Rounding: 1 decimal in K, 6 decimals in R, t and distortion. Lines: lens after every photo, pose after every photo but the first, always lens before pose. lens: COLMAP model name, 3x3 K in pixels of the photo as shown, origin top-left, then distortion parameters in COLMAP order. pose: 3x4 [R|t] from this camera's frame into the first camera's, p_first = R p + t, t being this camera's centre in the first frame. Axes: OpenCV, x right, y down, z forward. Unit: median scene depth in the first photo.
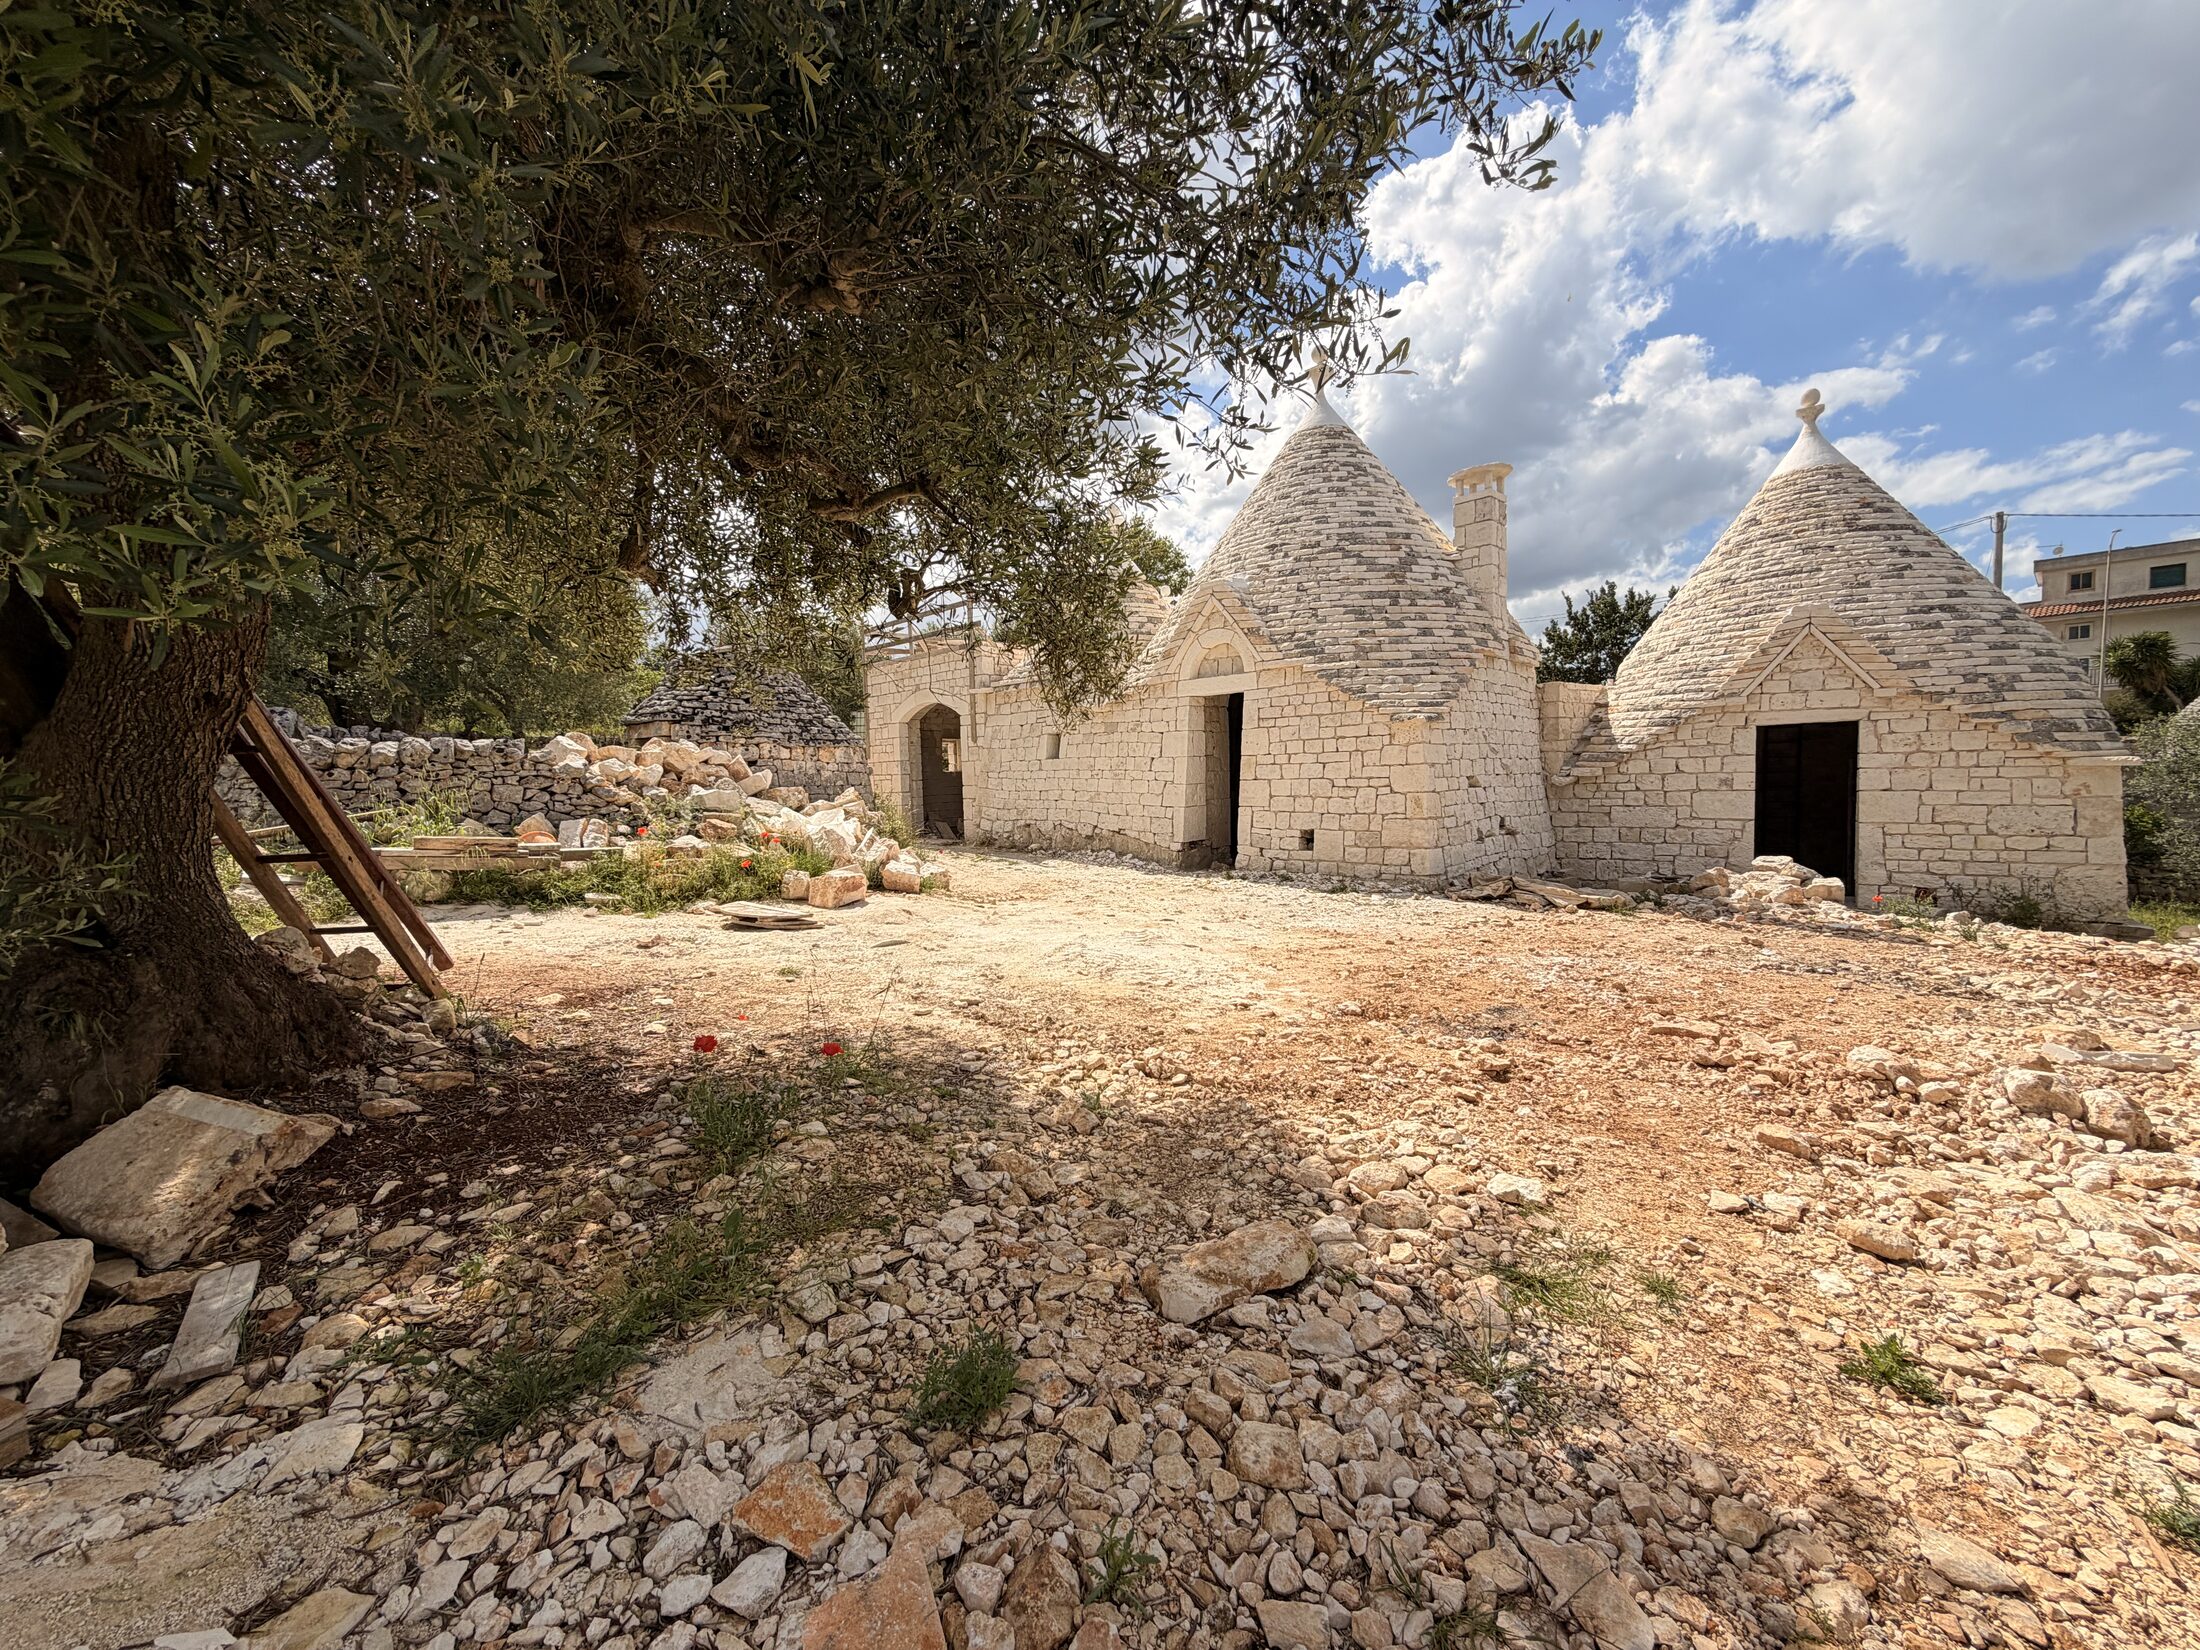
lens RADIAL K [[868.8, 0, 1108.2], [0, 868.8, 818.1], [0, 0, 1]] dist [0.010269, 0.000035]
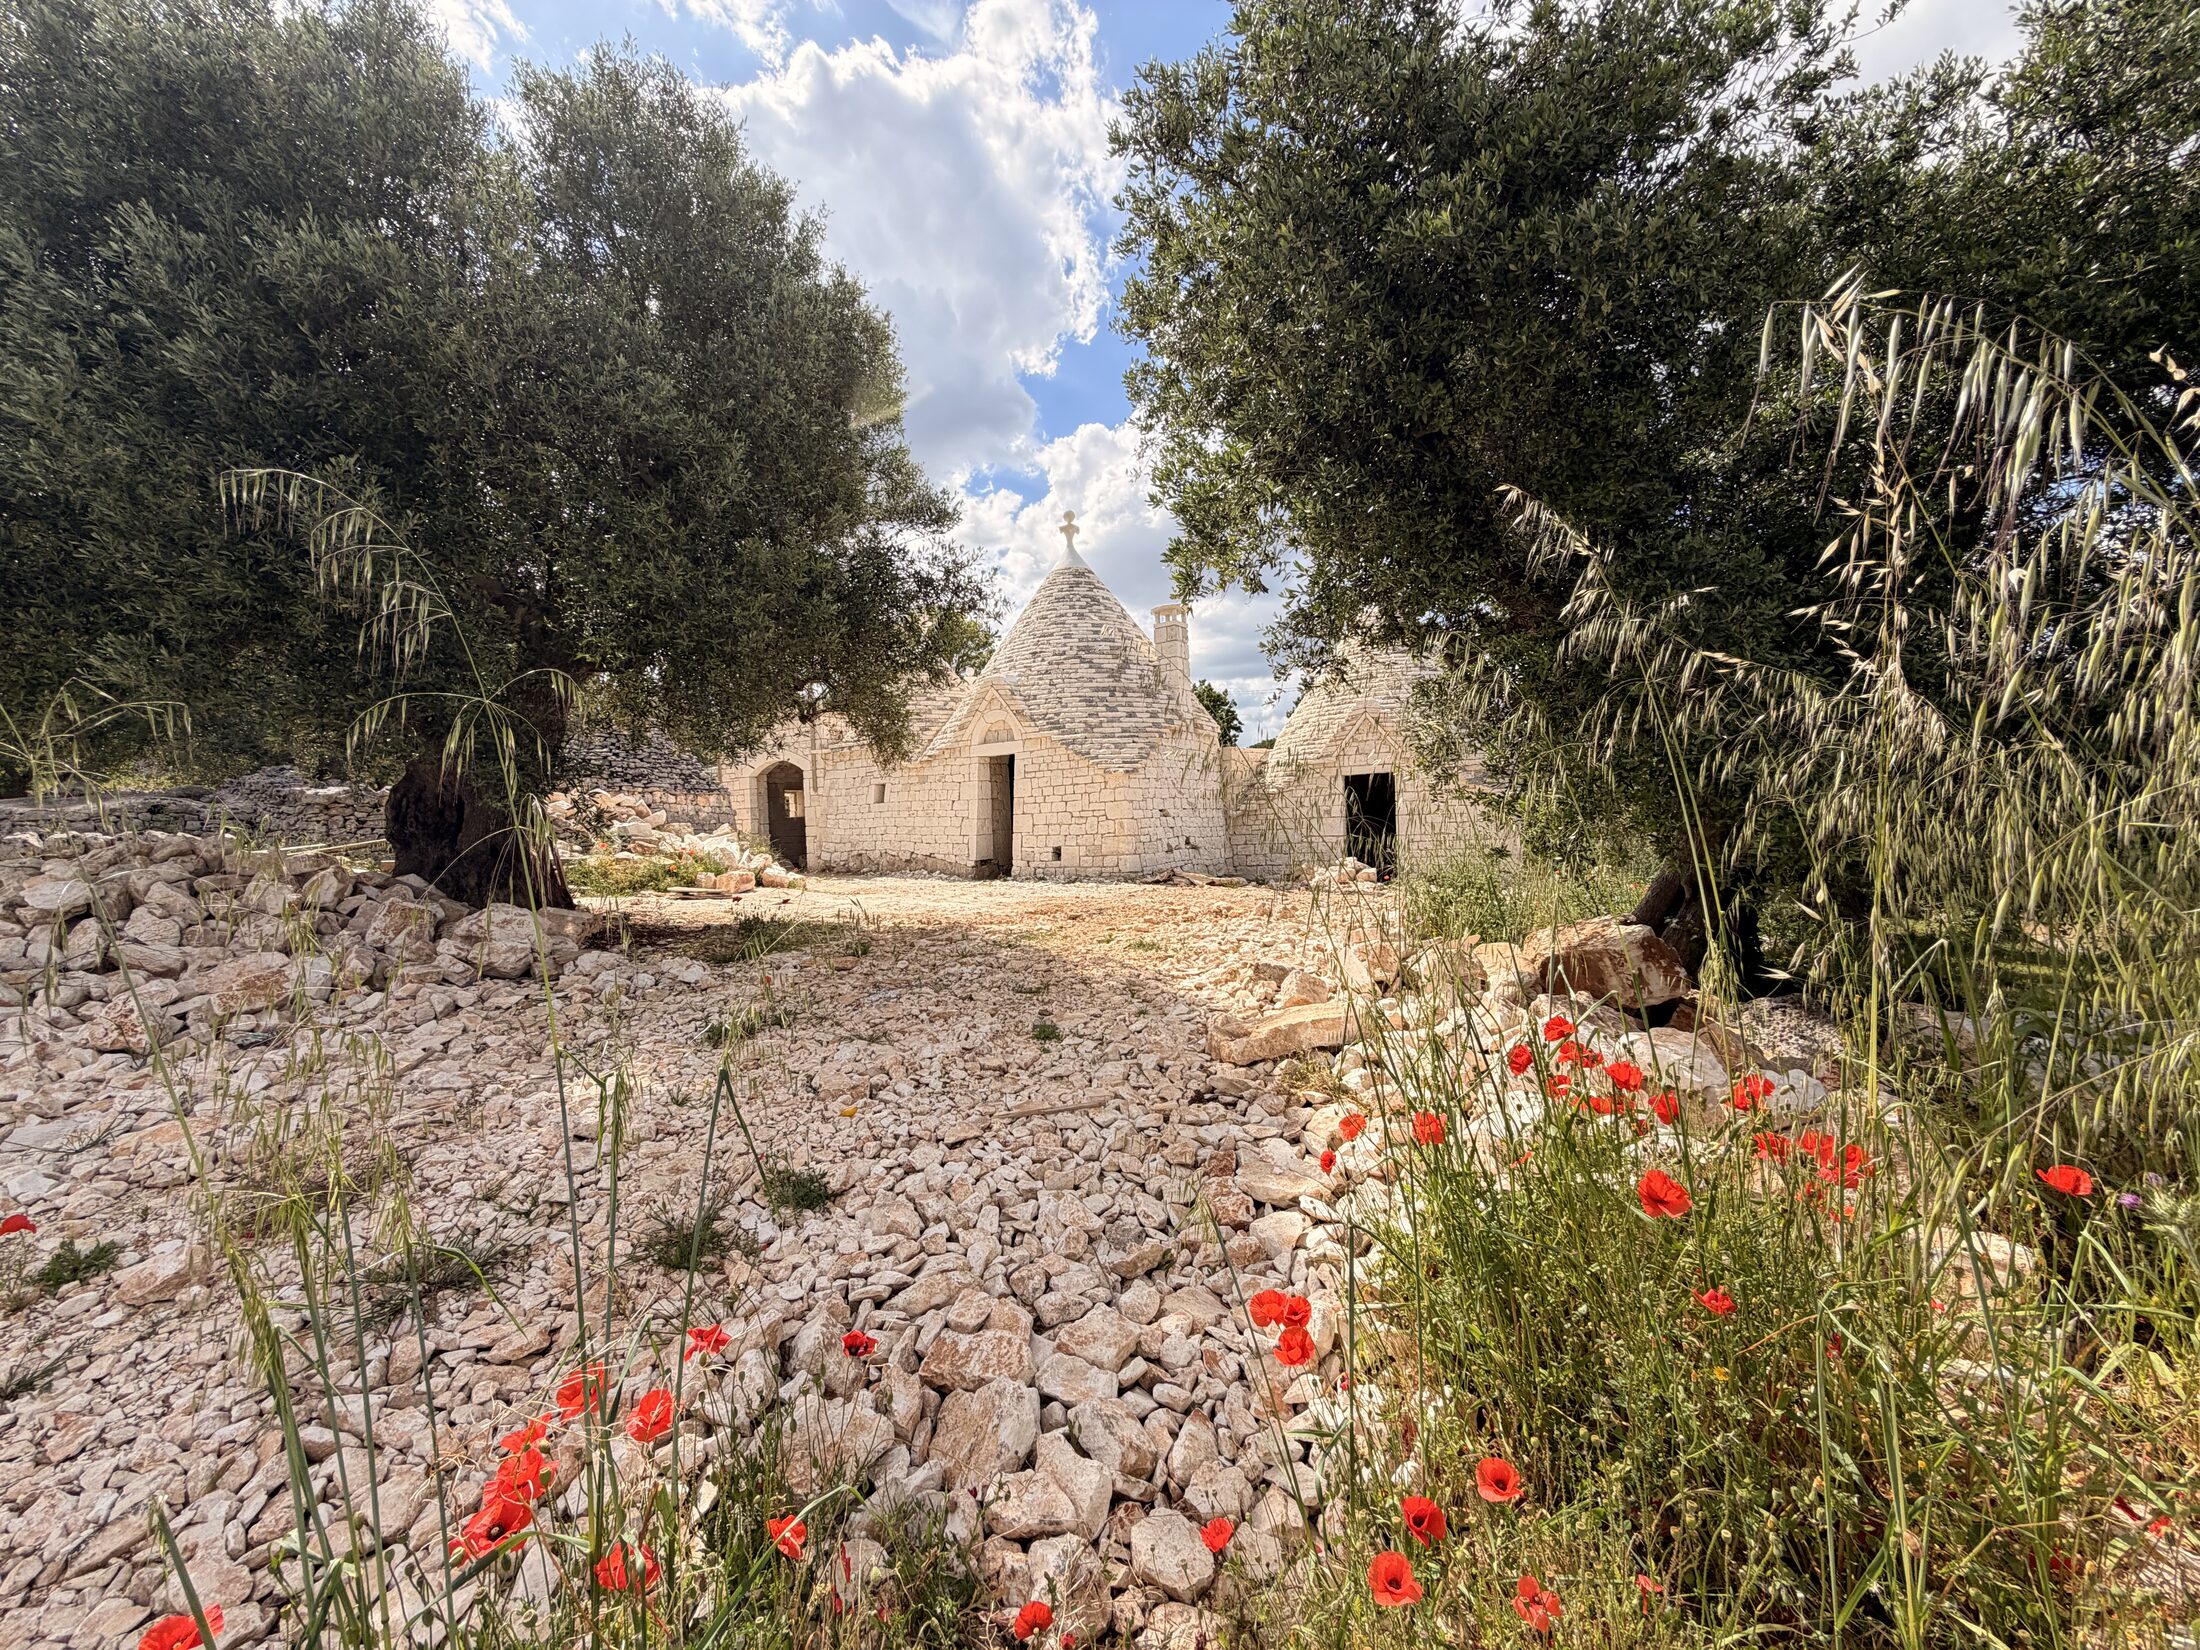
lens RADIAL K [[873.8, 0, 1089.3], [0, 873.8, 825.6], [0, 0, 1]] dist [0.000920, 0.000161]
pose [[0.984990, -0.012734, 0.172141, 0.026294], [0.022427, 0.998263, -0.054480, 0.055007], [-0.171149, 0.057523, 0.983565, -0.434162]]
